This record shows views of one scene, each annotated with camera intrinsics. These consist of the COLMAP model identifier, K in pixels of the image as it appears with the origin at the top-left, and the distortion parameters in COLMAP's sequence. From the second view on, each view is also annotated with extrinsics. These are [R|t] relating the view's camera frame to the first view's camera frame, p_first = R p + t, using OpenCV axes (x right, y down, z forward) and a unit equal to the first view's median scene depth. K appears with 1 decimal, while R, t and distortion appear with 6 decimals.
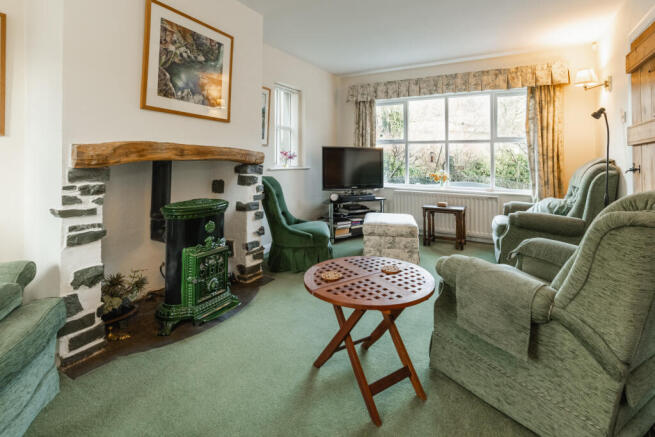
lens RADIAL K [[300.7, 0, 327.5], [0, 300.7, 218.5], [0, 0, 1]] dist [-0.000643, -0.000134]
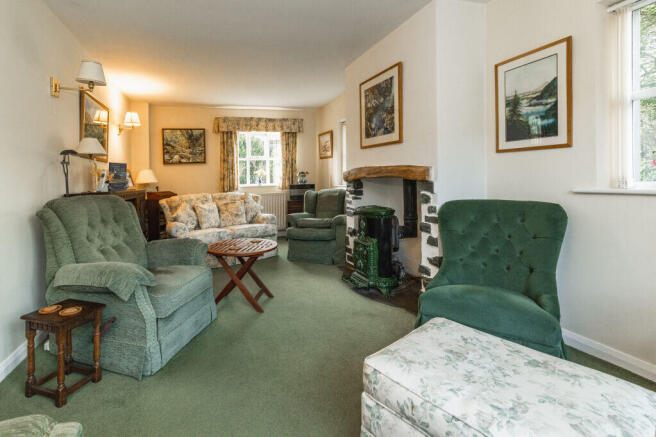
lens RADIAL K [[301.1, 0, 328.0], [0, 301.1, 218.5], [0, 0, 1]] dist [-0.000643, -0.000134]
pose [[-0.582932, 0.132110, -0.801709, 0.820573], [-0.119106, 0.962141, 0.245150, -0.327482], [0.803744, 0.238394, -0.545127, 1.630126]]
